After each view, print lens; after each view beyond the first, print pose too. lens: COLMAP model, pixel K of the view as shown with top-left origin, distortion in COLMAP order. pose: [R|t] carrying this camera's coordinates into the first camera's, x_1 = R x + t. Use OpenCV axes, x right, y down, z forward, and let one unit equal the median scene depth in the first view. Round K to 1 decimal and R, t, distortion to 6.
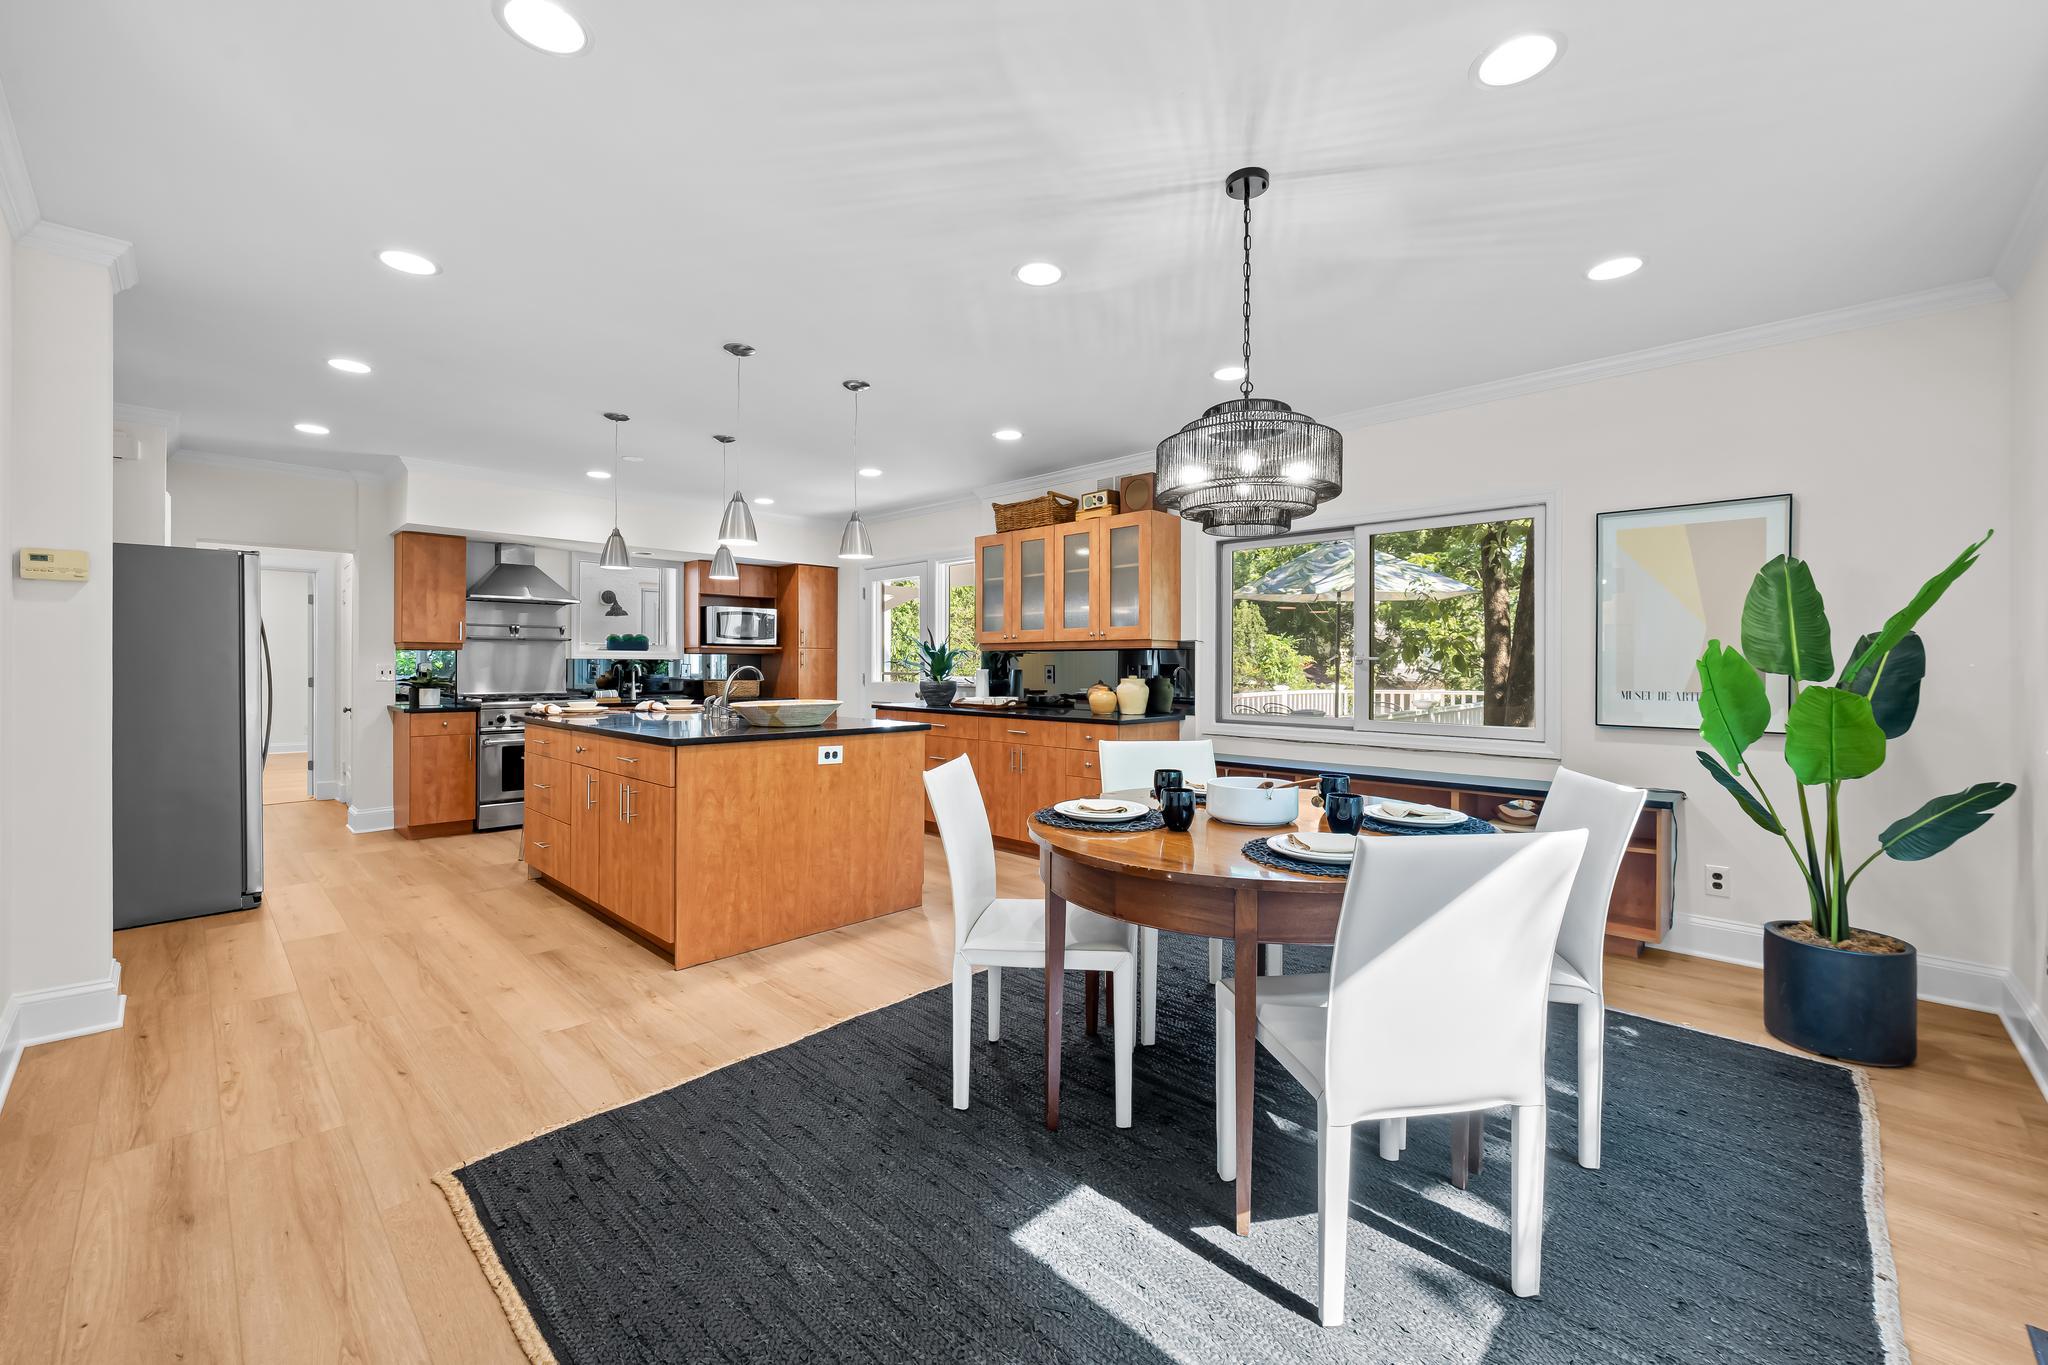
lens RADIAL K [[826.0, 0, 1024.9], [0, 826.0, 666.2], [0, 0, 1]] dist [-0.005453, -0.000002]
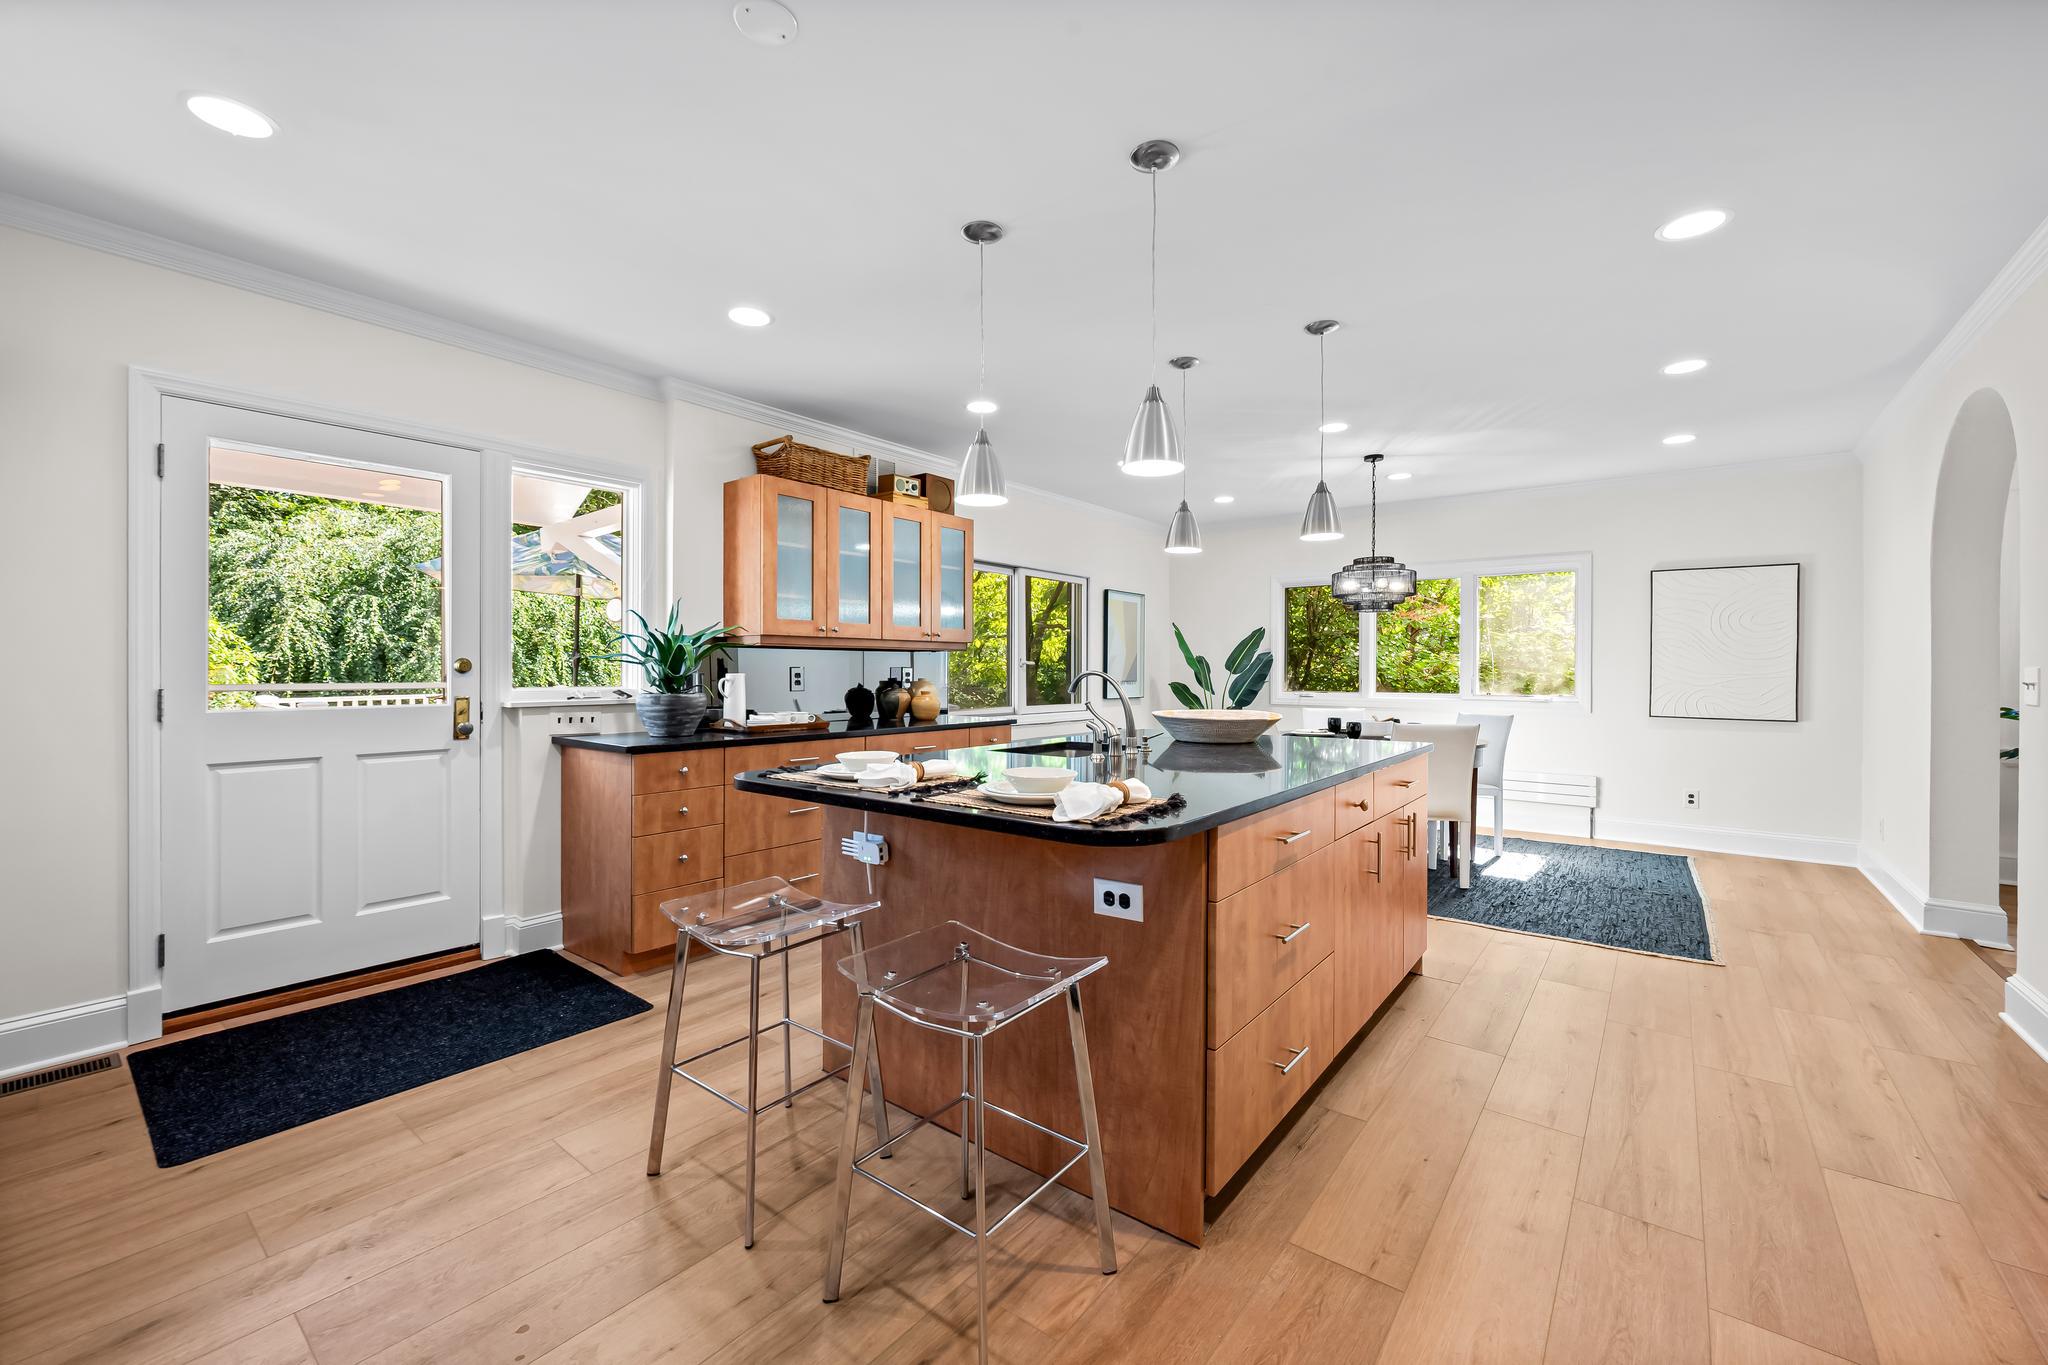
lens RADIAL K [[826.0, 0, 1024.9], [0, 826.0, 666.2], [0, 0, 1]] dist [-0.005453, -0.000002]
pose [[-0.107841, -0.001836, 0.994166, -0.756948], [-0.002052, 0.999997, 0.001624, -0.003828], [-0.994166, -0.001865, -0.107844, 0.879955]]
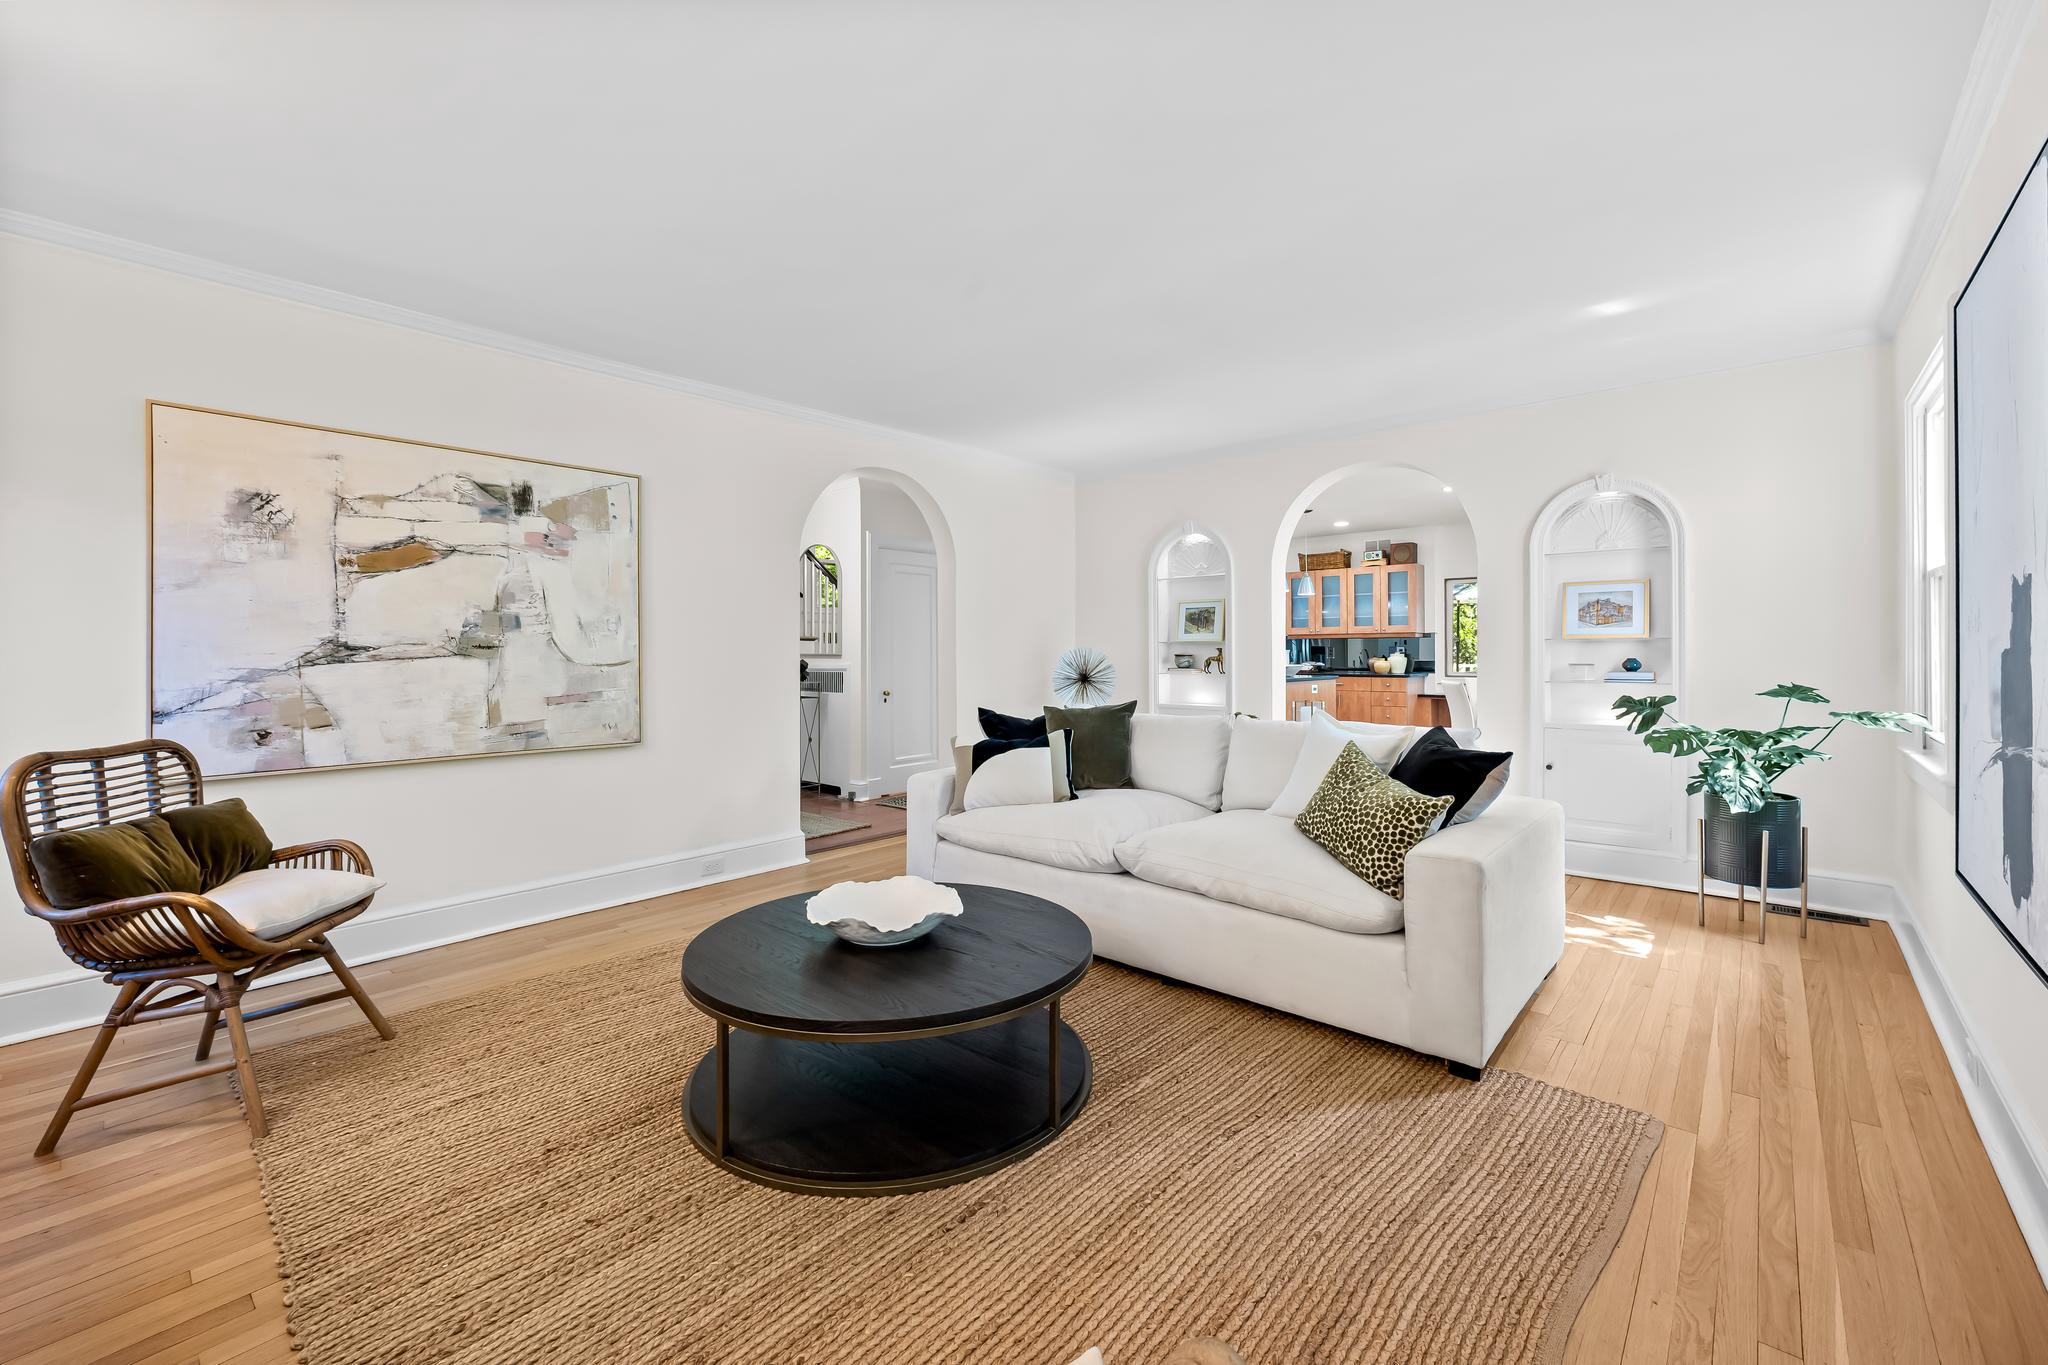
lens RADIAL K [[826.0, 0, 1024.9], [0, 826.0, 666.2], [0, 0, 1]] dist [-0.005453, -0.000002]
pose [[0.999212, -0.007044, 0.039057, -0.699217], [0.006306, 0.999799, 0.019007, 0.003618], [-0.039183, -0.018746, 0.999056, -0.739951]]
